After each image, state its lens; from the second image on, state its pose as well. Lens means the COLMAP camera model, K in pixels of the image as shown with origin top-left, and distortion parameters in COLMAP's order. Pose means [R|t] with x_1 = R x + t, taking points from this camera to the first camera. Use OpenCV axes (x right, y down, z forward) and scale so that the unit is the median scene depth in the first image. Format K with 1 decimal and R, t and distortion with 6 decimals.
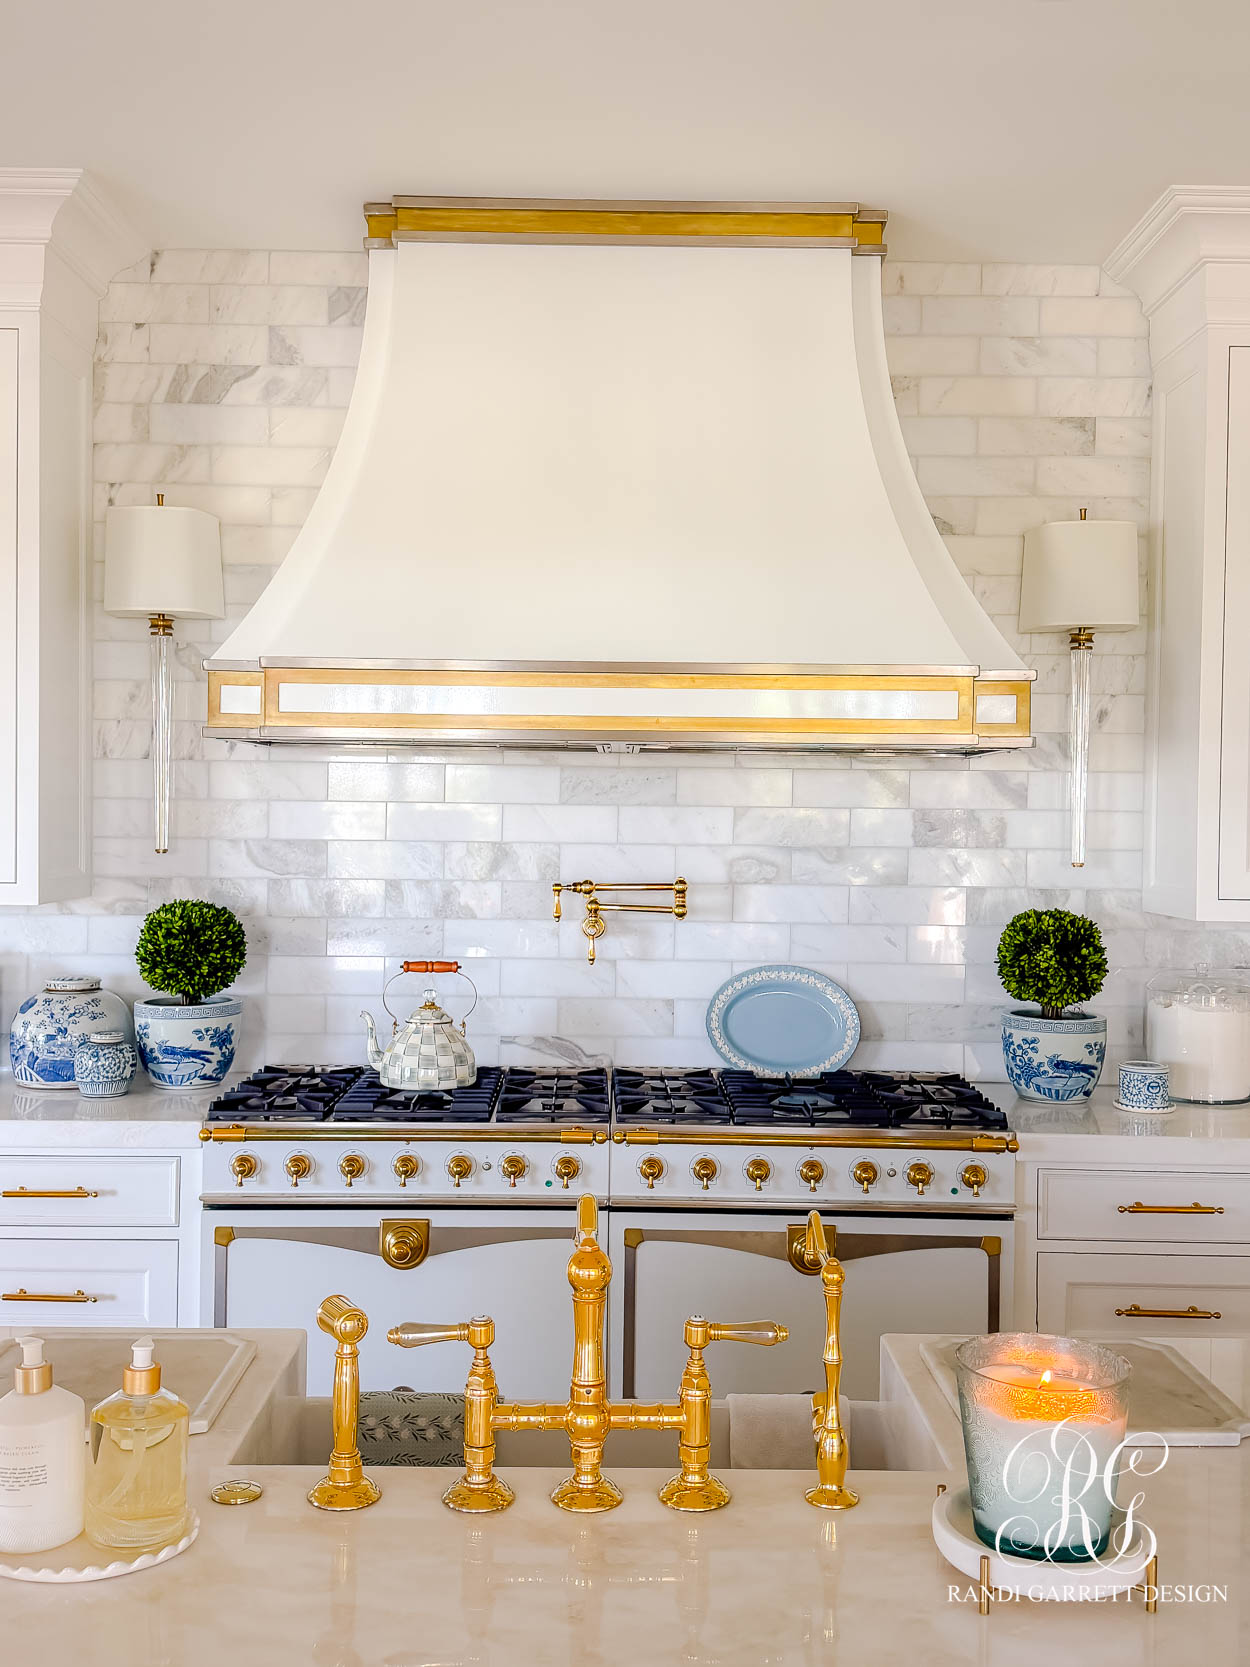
lens RADIAL K [[1586.2, 0, 617.2], [0, 1586.2, 842.0], [0, 0, 1]] dist [0.170988, -0.407238]
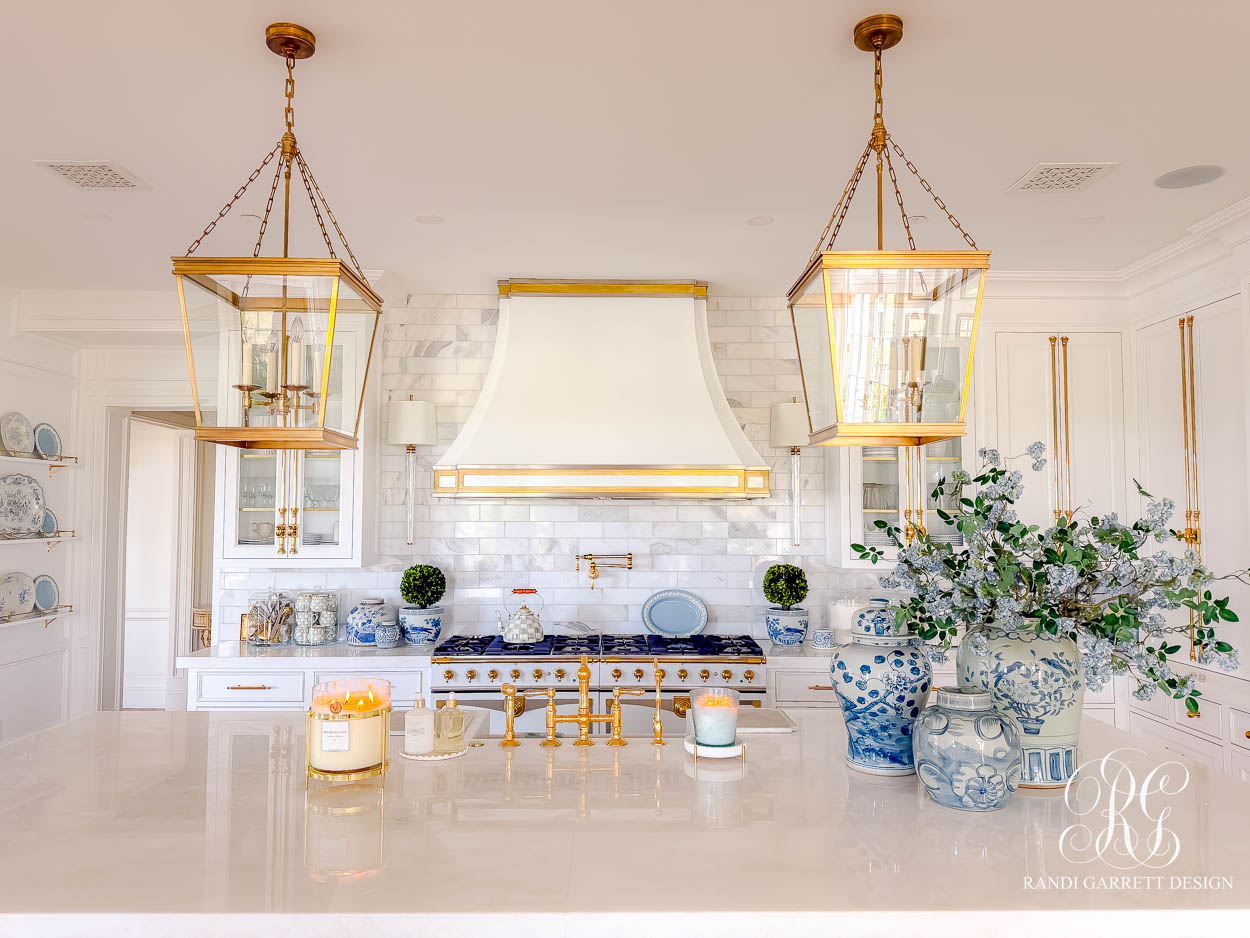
lens RADIAL K [[870.7, 0, 625.0], [0, 870.7, 469.0], [0, 0, 1]] dist [0.111007, -0.177049]
pose [[0.999873, -0.010226, 0.012240, 0.018409], [0.011076, 0.997378, -0.071511, -0.008714], [-0.011476, 0.071638, 0.997365, -0.305047]]
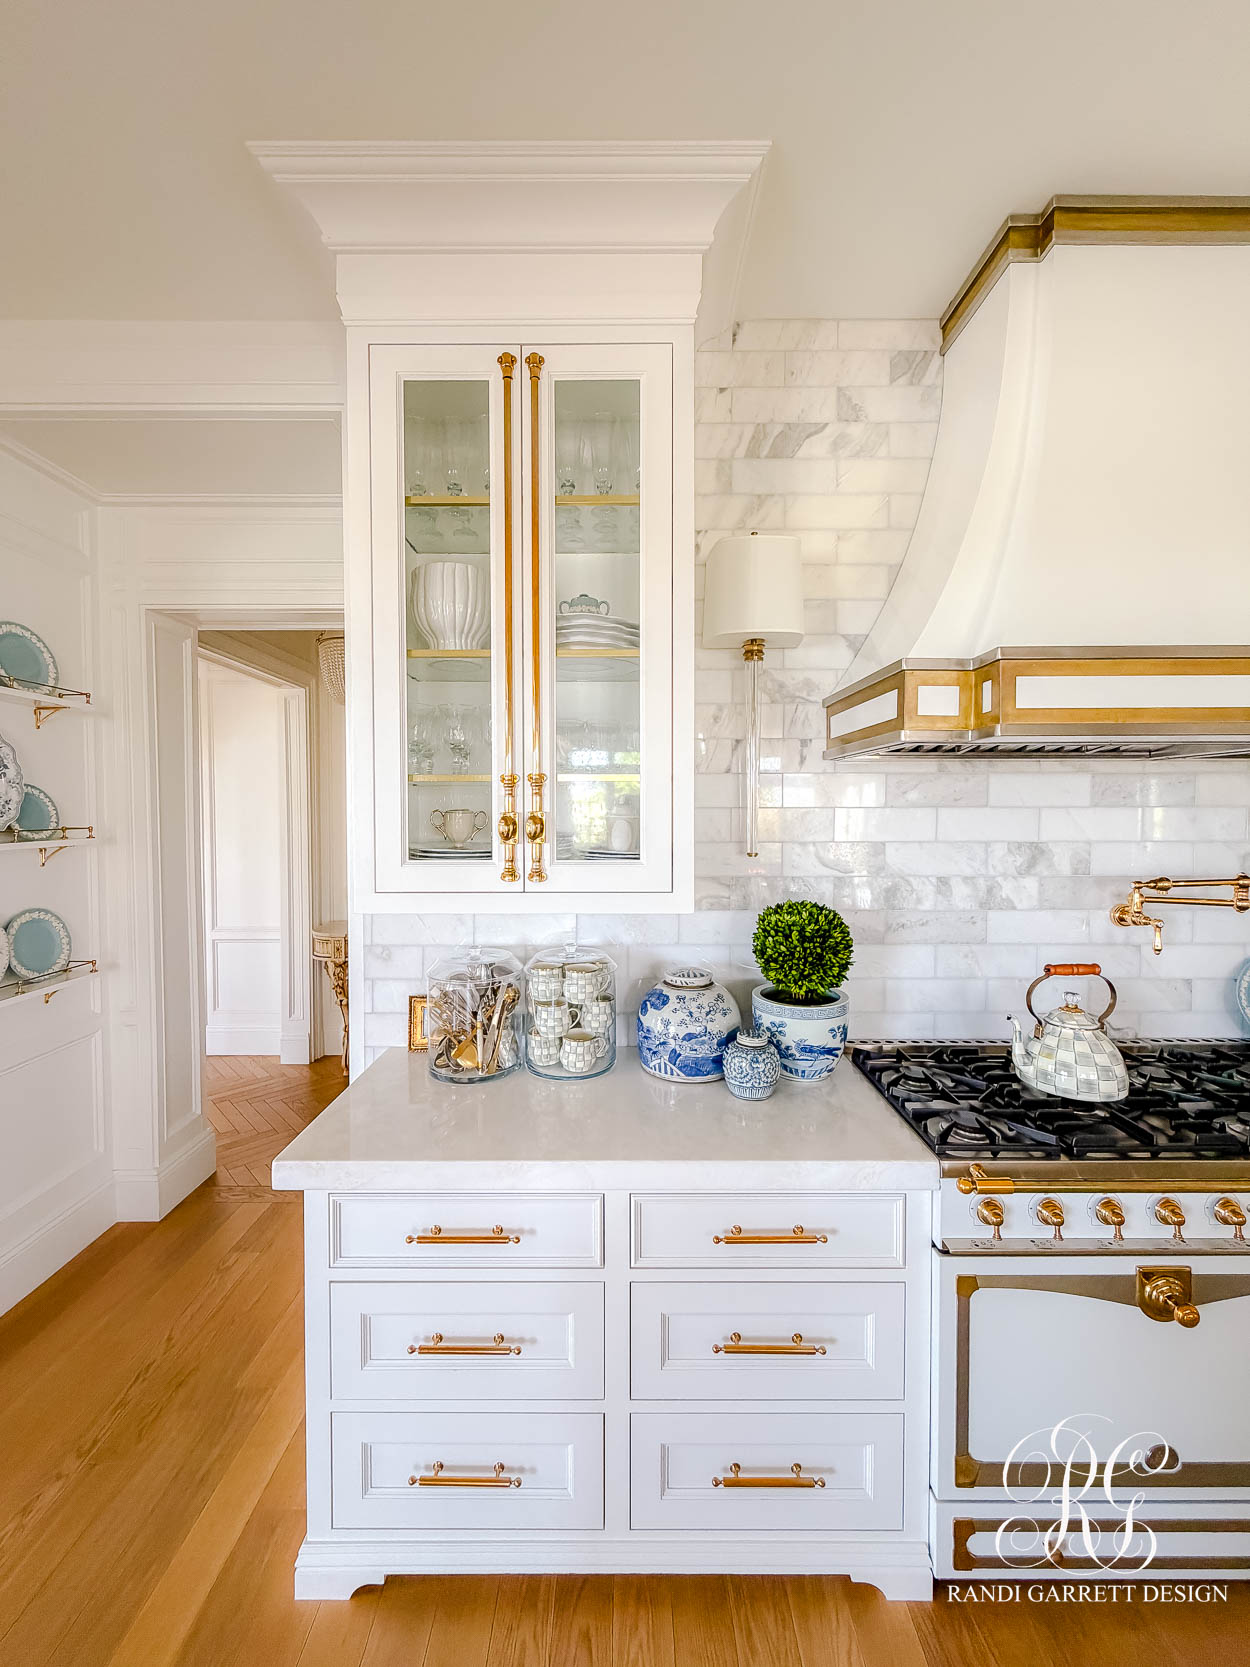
lens RADIAL K [[670.1, 0, 619.1], [0, 670.1, 831.2], [0, 0, 1]] dist [0.000650, 0.000022]
pose [[0.999845, -0.014593, -0.009819, -0.379589], [0.014674, 0.999859, 0.008219, -0.016191], [0.009698, -0.008361, 0.999918, 0.543067]]
